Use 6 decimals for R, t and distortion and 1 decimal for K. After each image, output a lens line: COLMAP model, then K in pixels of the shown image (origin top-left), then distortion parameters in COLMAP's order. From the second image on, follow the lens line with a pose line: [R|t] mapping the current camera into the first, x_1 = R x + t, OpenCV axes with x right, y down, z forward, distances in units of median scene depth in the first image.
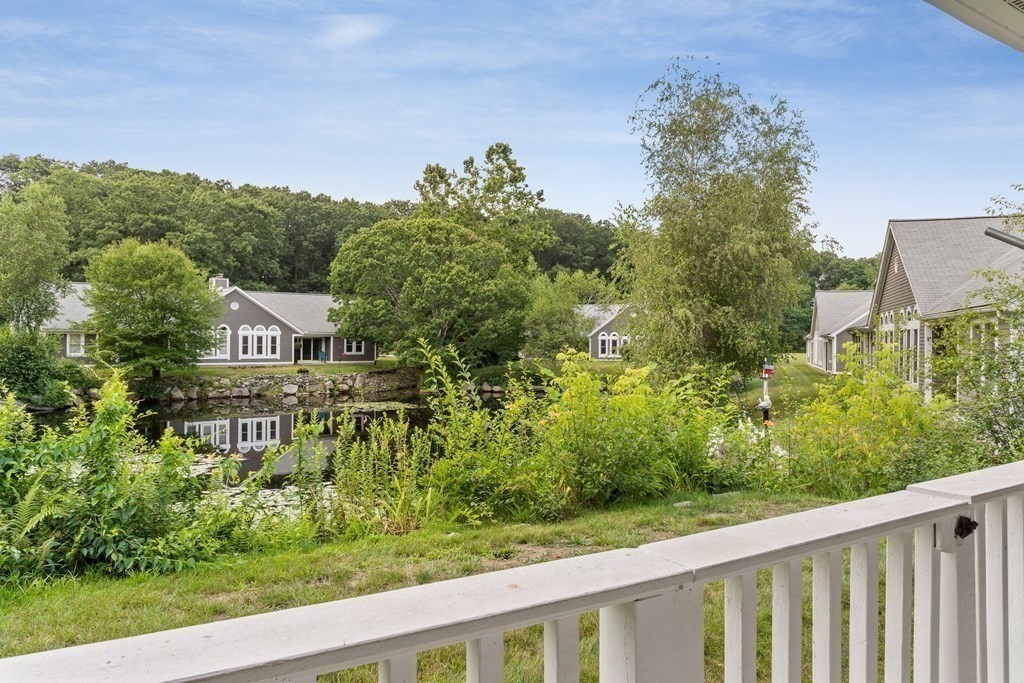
lens RADIAL K [[658.1, 0, 510.7], [0, 658.1, 351.8], [0, 0, 1]] dist [-0.012163, -0.001231]
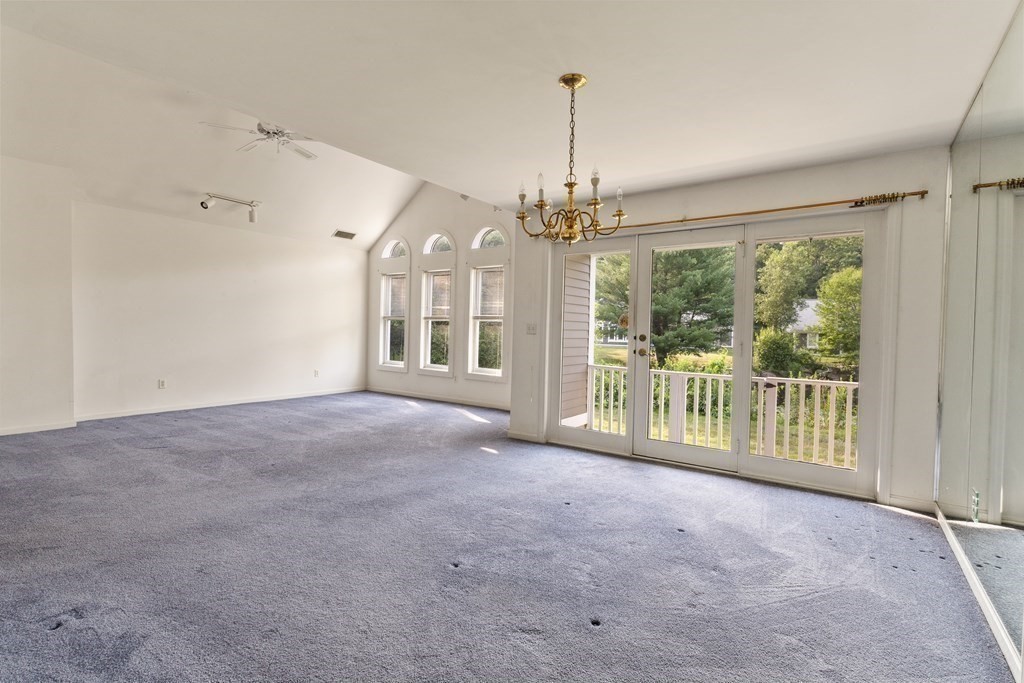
lens RADIAL K [[490.8, 0, 512.1], [0, 490.8, 341.4], [0, 0, 1]] dist [0.004371, -0.001402]
pose [[0.380184, 0.022390, -0.924640, 0.109816], [-0.031055, 0.999452, 0.011433, -0.000232], [0.924390, 0.024368, 0.380671, -0.064885]]
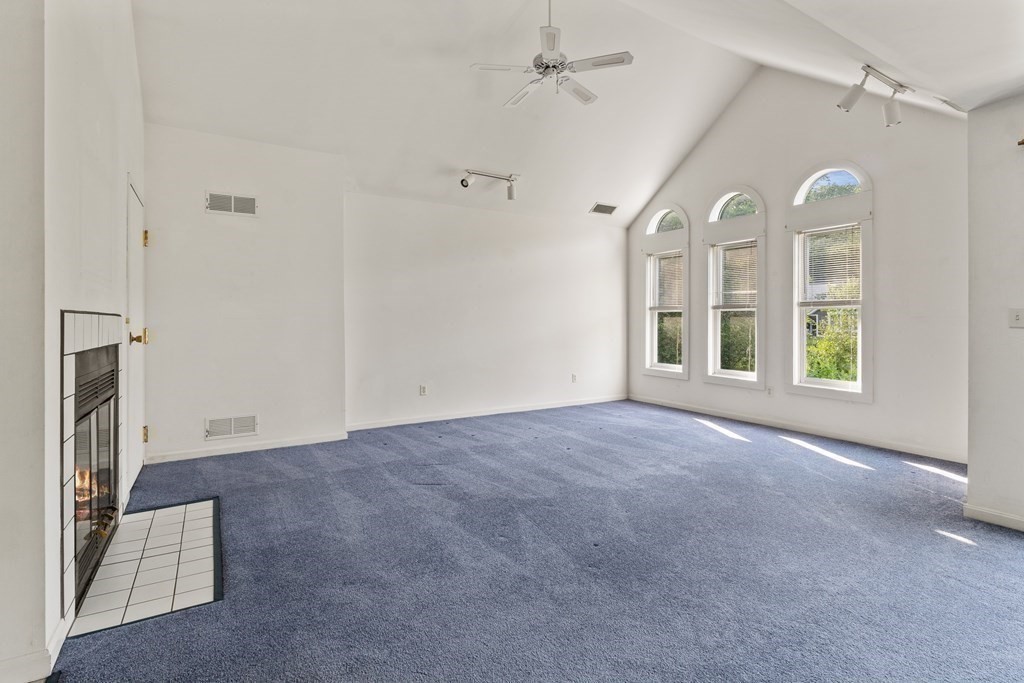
lens RADIAL K [[490.8, 0, 507.6], [0, 490.8, 325.6], [0, 0, 1]] dist [0.004371, -0.001402]
pose [[-0.018735, 0.001619, -0.999823, 0.065923], [-0.013062, 0.999913, 0.001864, -0.000339], [0.999739, 0.013094, -0.018712, -0.080296]]
